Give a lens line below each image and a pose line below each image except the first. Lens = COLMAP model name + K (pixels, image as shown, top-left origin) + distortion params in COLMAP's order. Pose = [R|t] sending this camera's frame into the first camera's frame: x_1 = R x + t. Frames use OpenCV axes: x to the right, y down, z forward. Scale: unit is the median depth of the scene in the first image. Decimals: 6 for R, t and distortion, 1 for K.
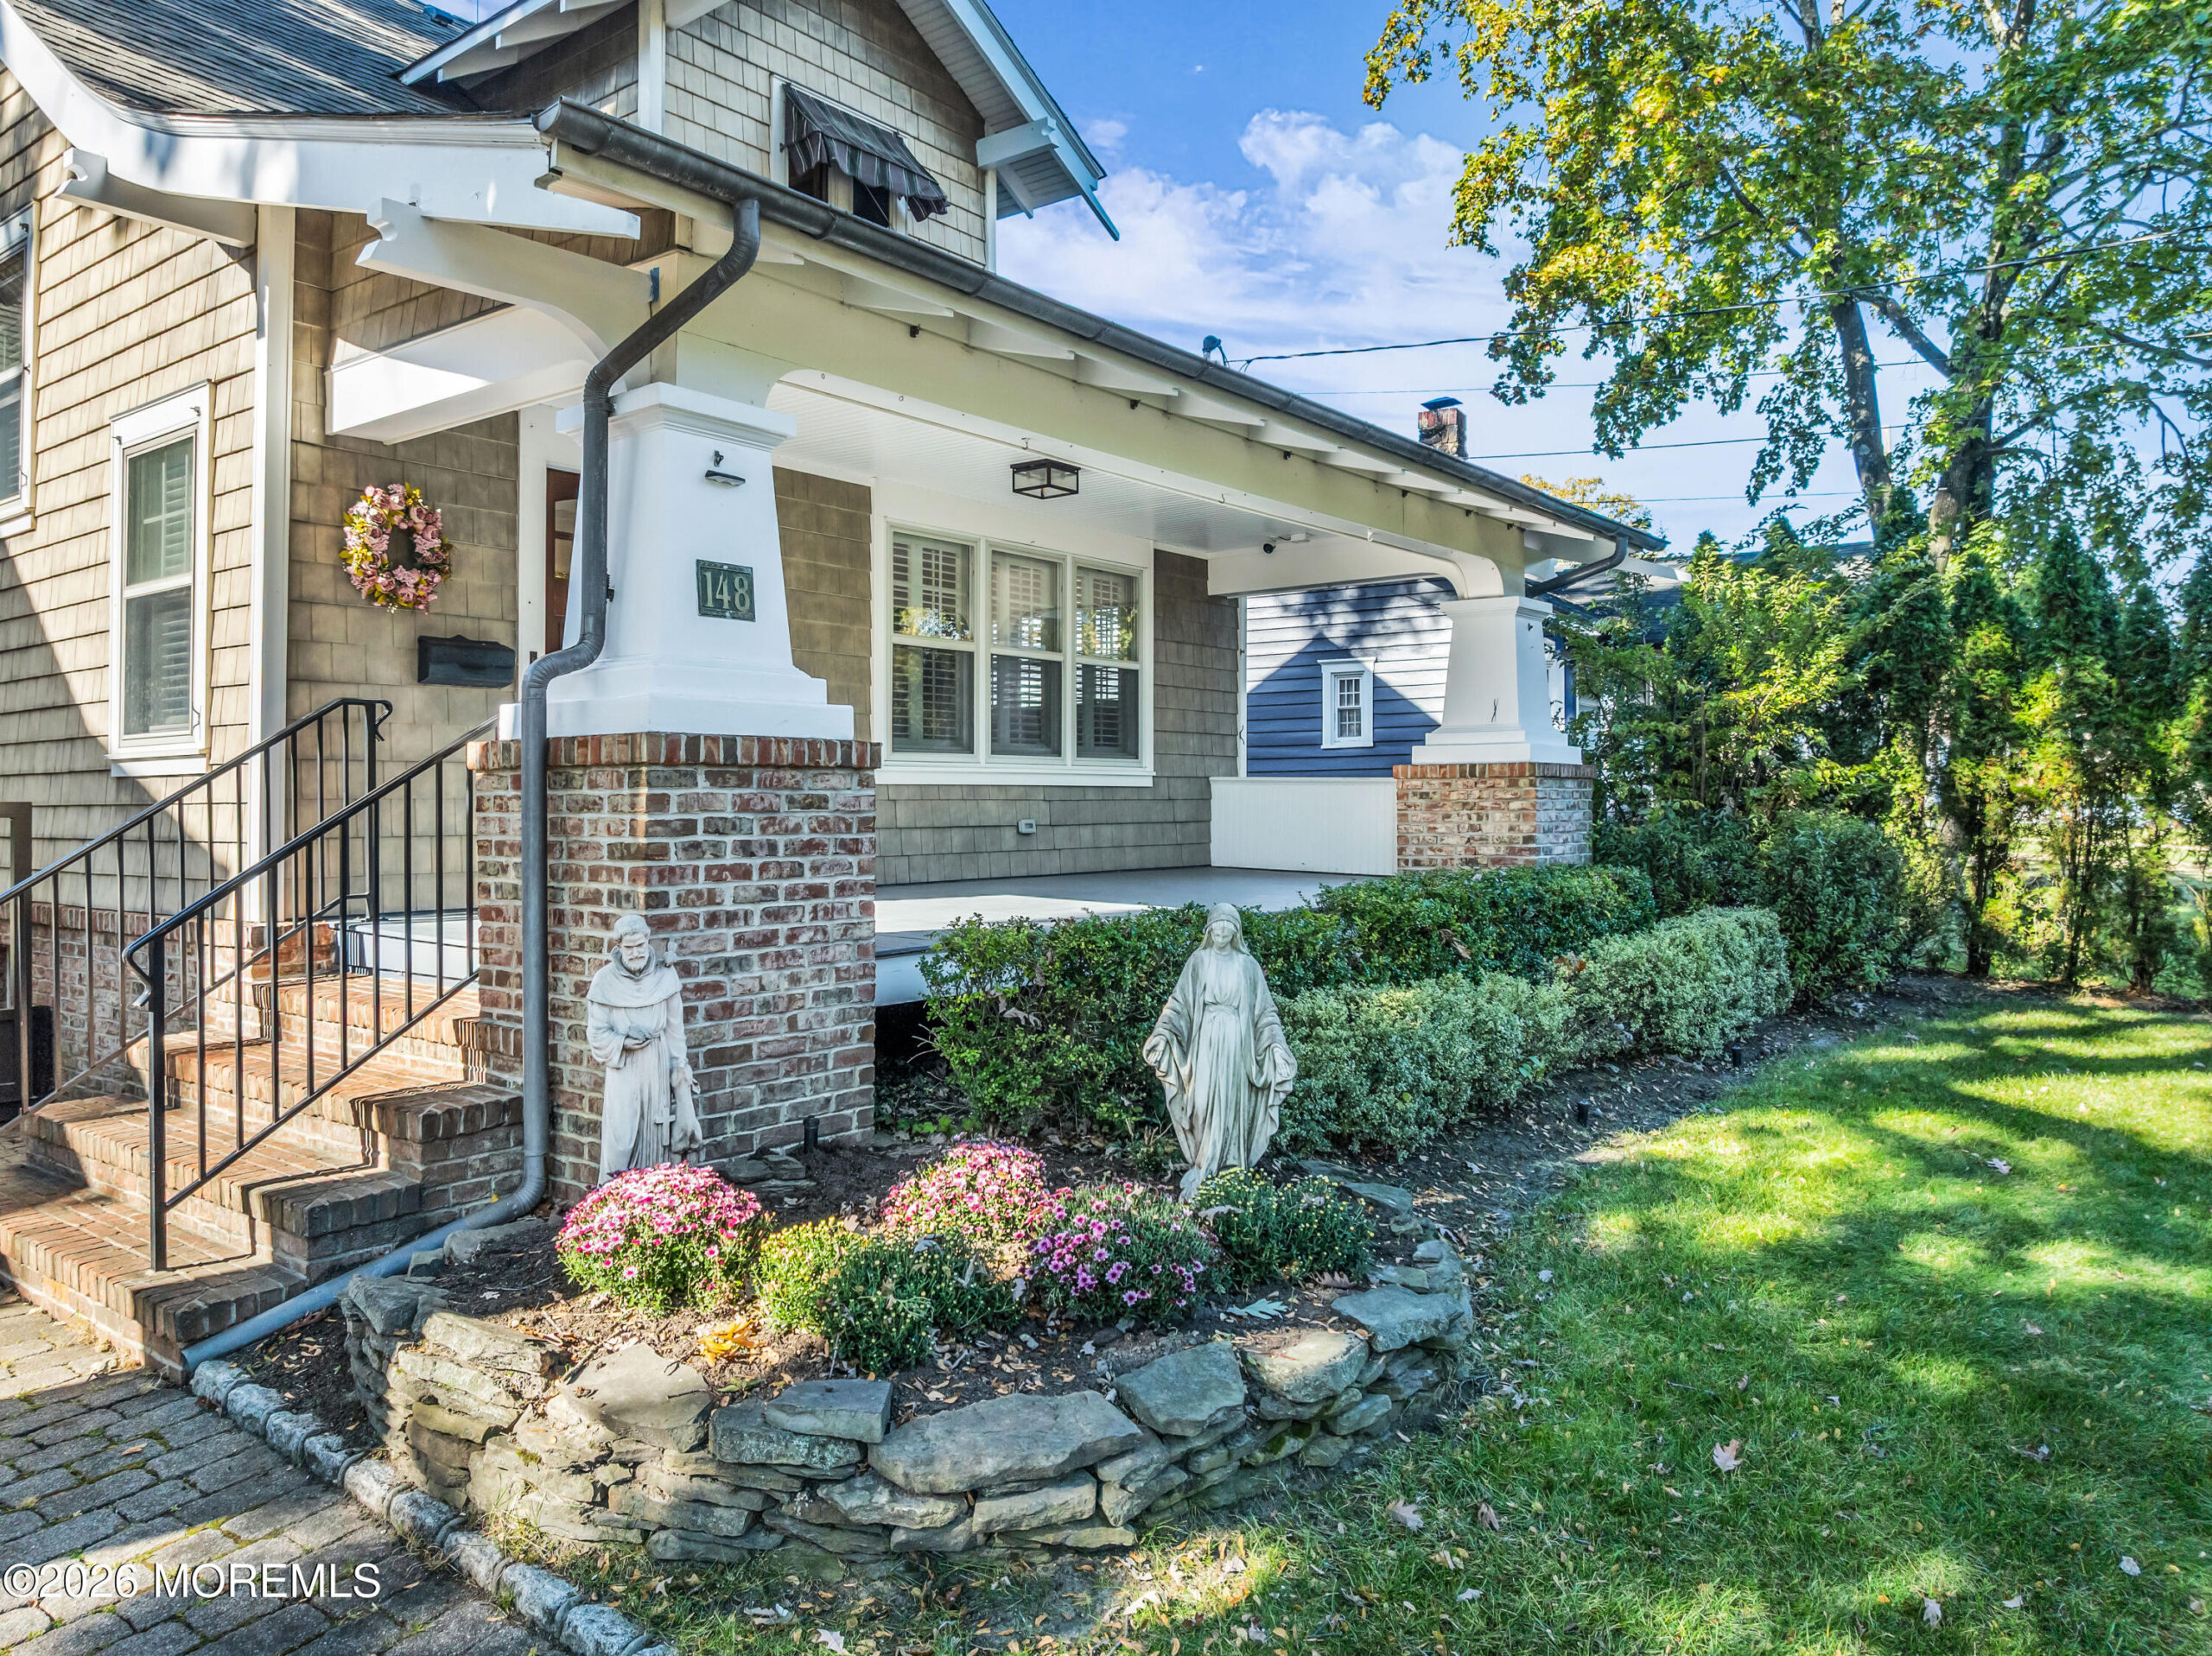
lens RADIAL K [[1573.0, 0, 1102.9], [0, 1573.0, 790.4], [0, 0, 1]] dist [-0.028490, -0.011238]
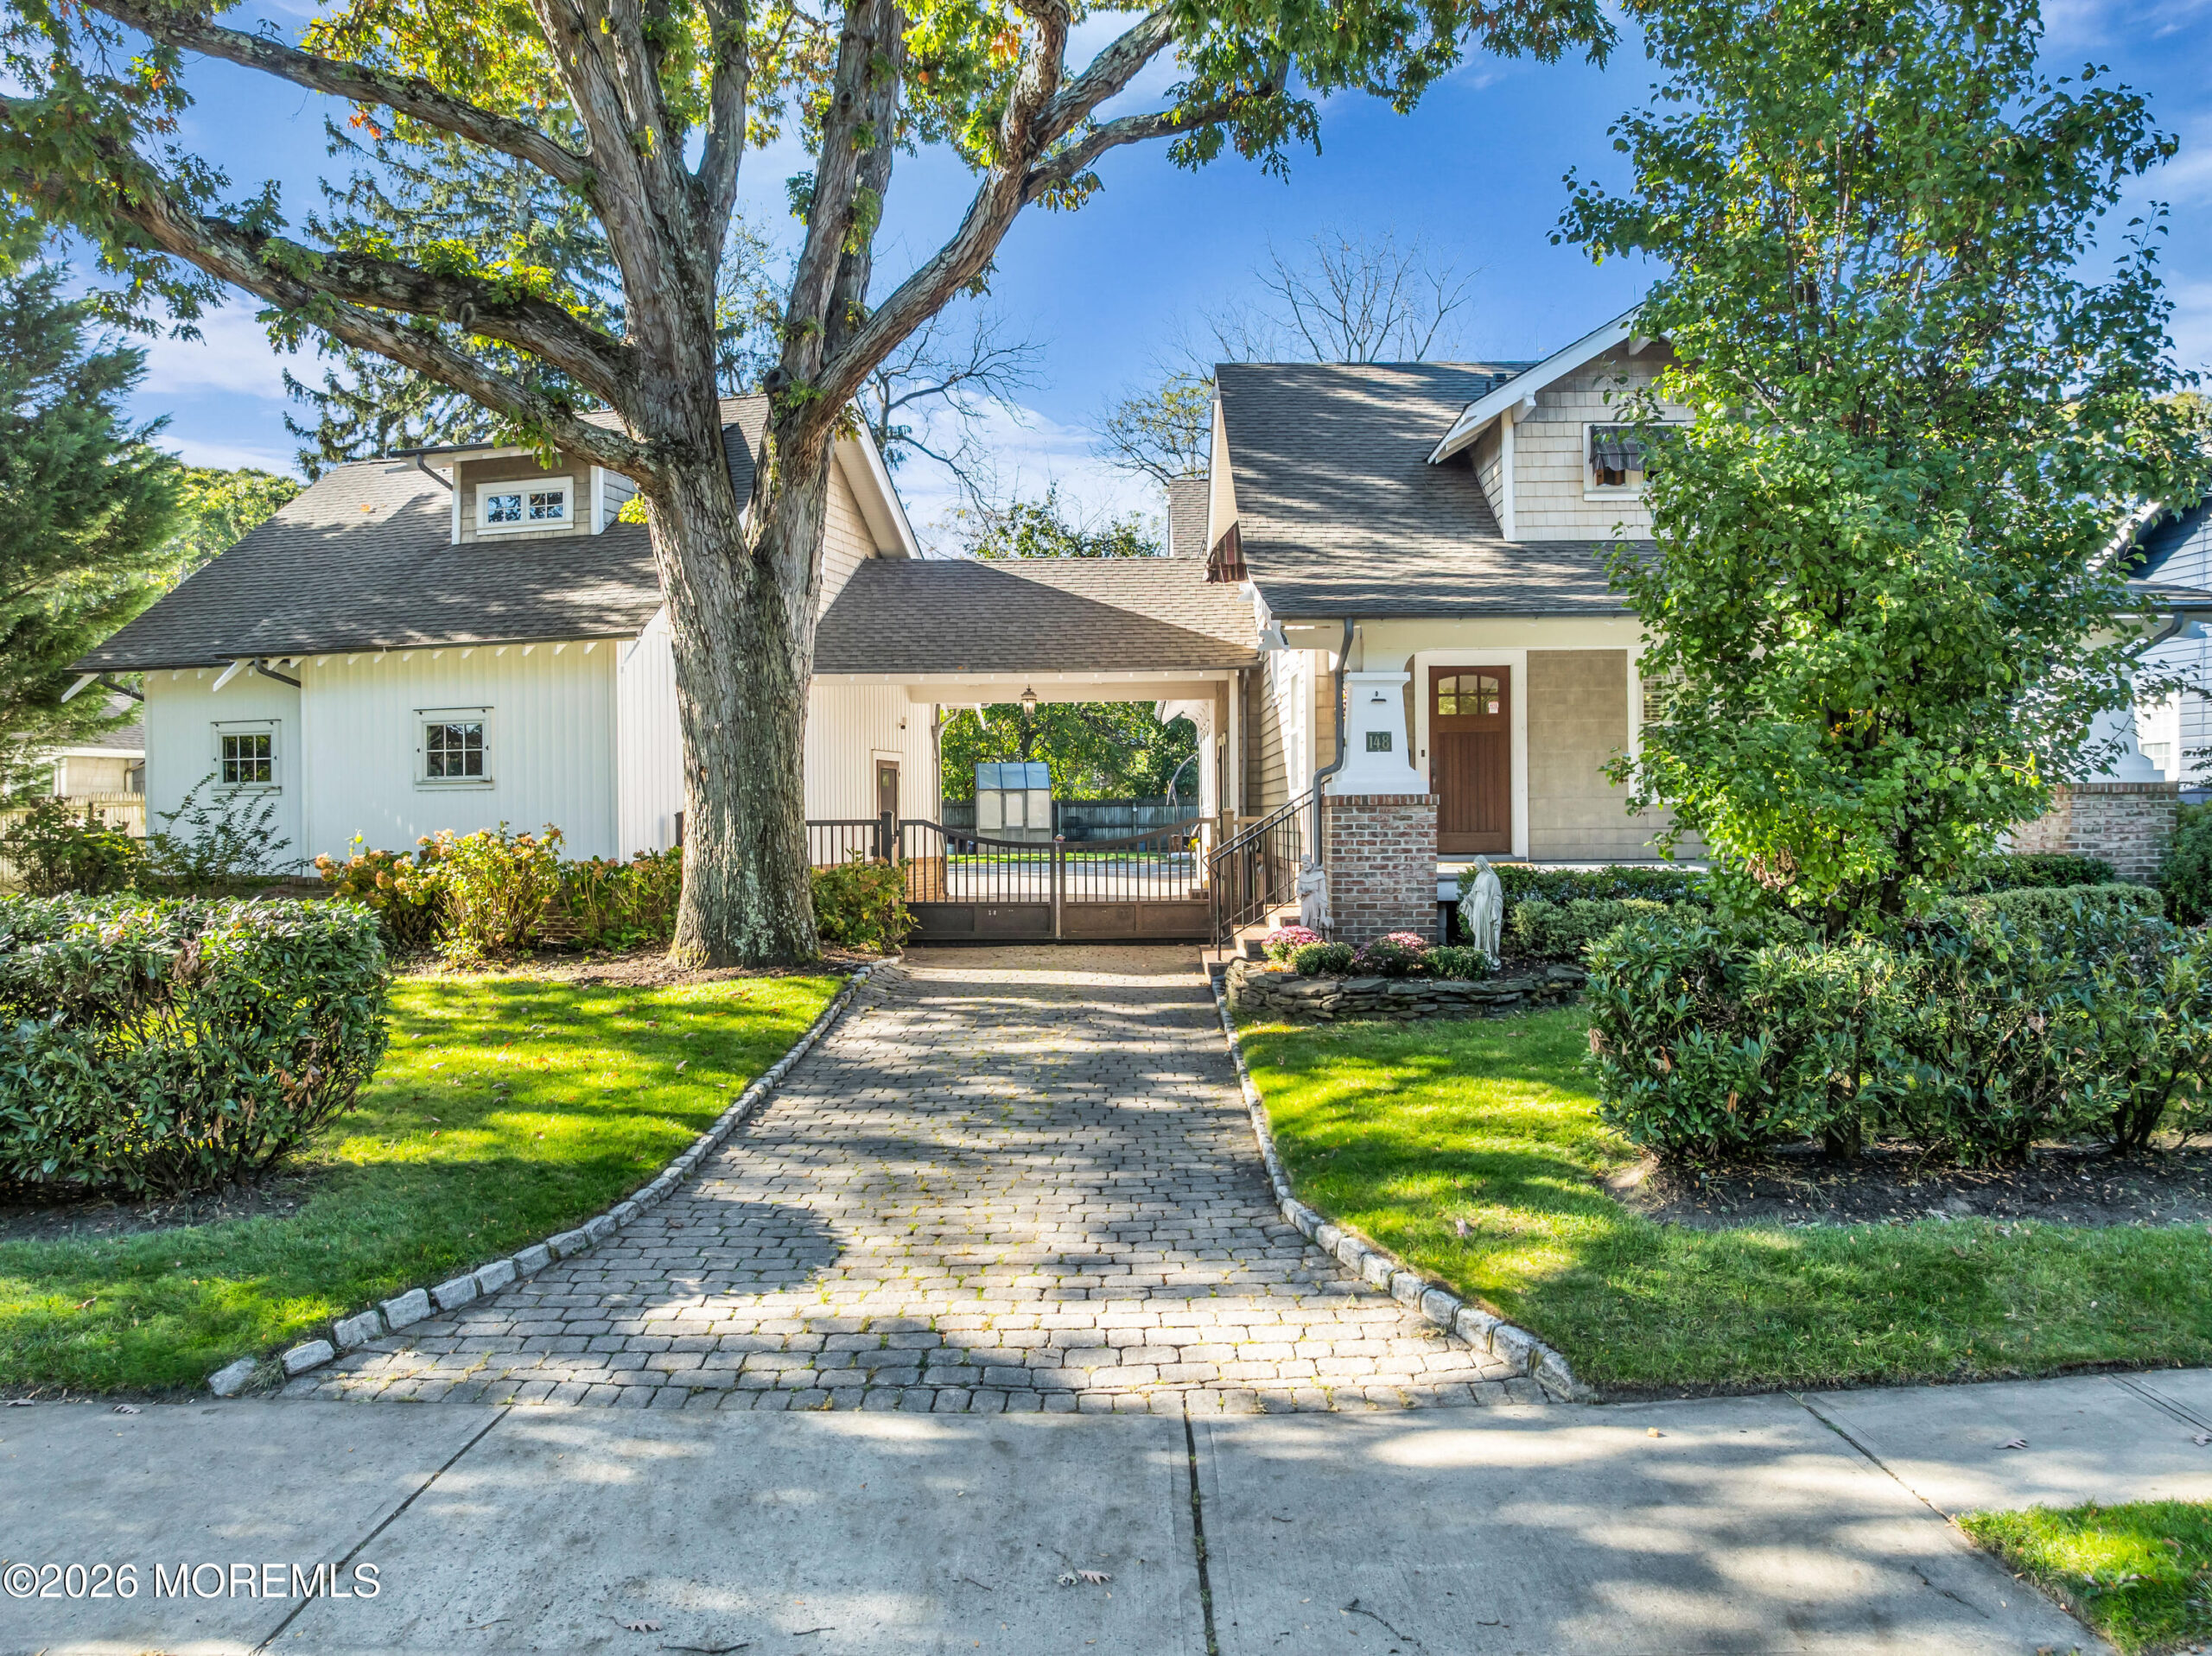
lens RADIAL K [[1550.3, 0, 1106.0], [0, 1550.3, 828.0], [0, 0, 1]] dist [-0.033741, -0.001415]
pose [[0.601622, 0.003130, -0.798775, 1.654779], [0.015596, 0.999756, 0.015664, -0.025230], [0.798629, -0.021882, 0.601426, -1.031971]]
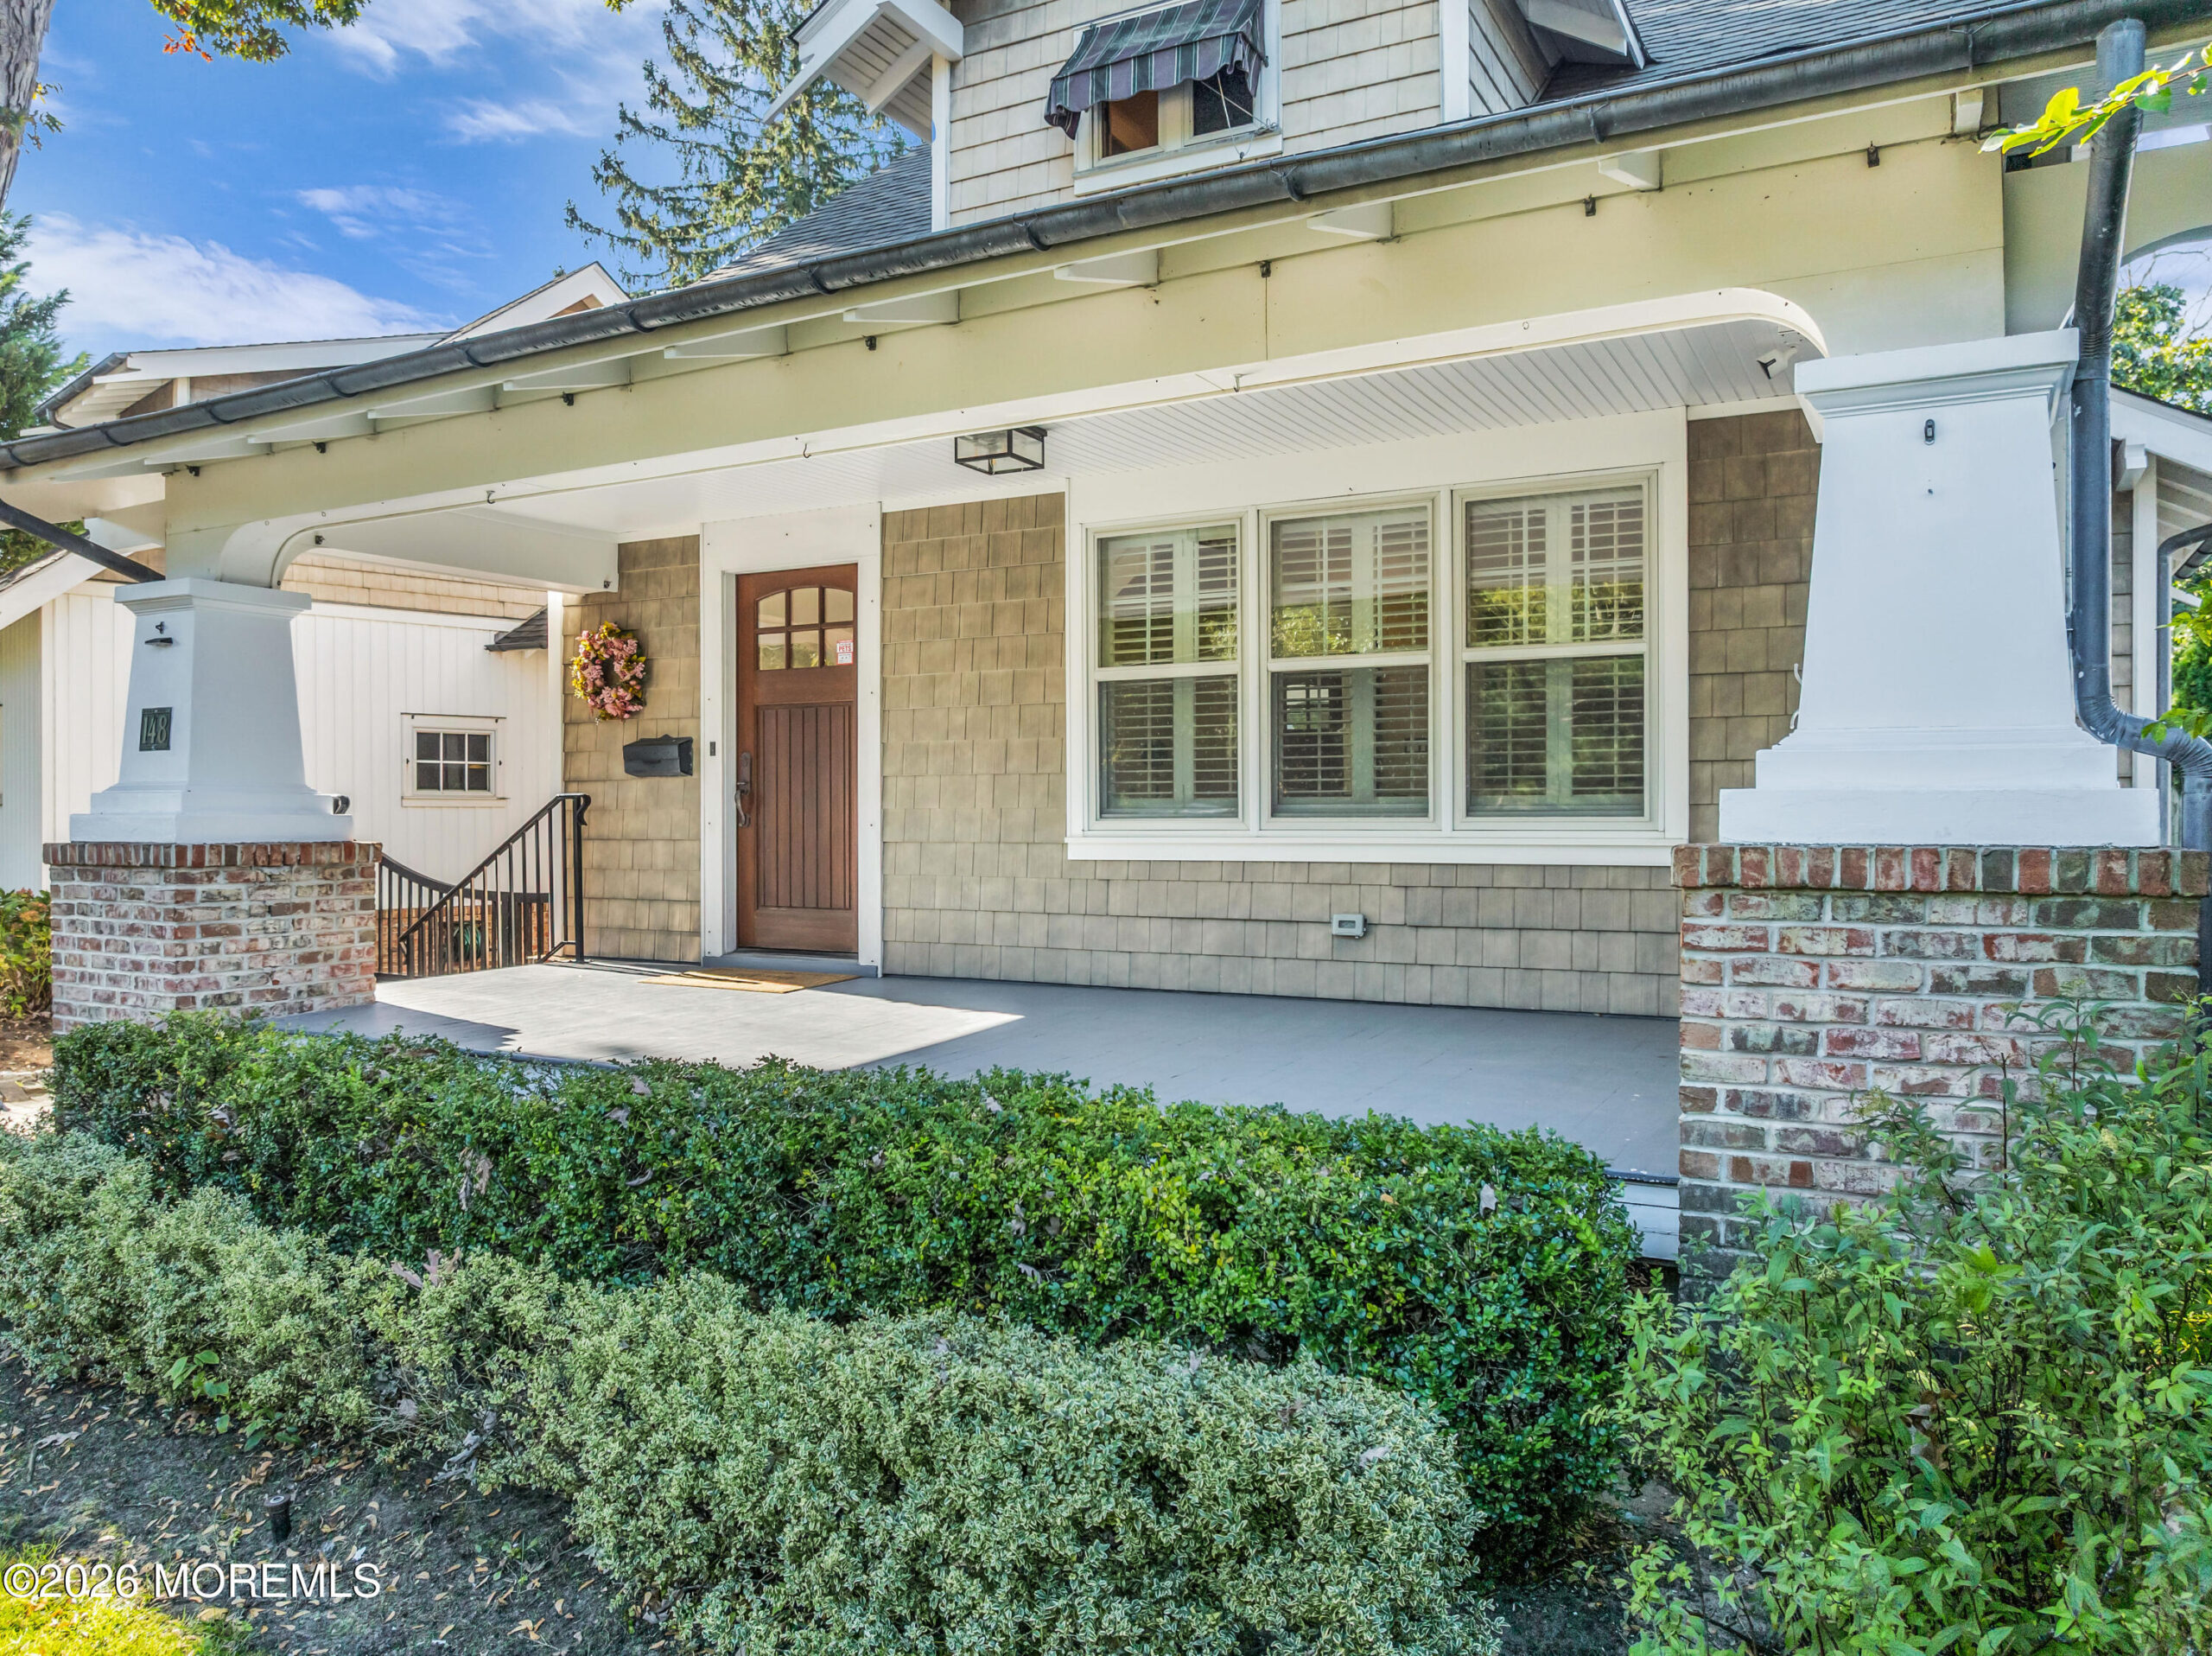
lens RADIAL K [[1574.5, 0, 1107.7], [0, 1574.5, 804.1], [0, 0, 1]] dist [-0.004138, -0.063959]
pose [[0.152070, -0.003614, -0.988363, 1.164511], [0.010122, 0.999947, -0.002100, -0.054244], [0.988318, -0.009684, 0.152099, 1.586995]]
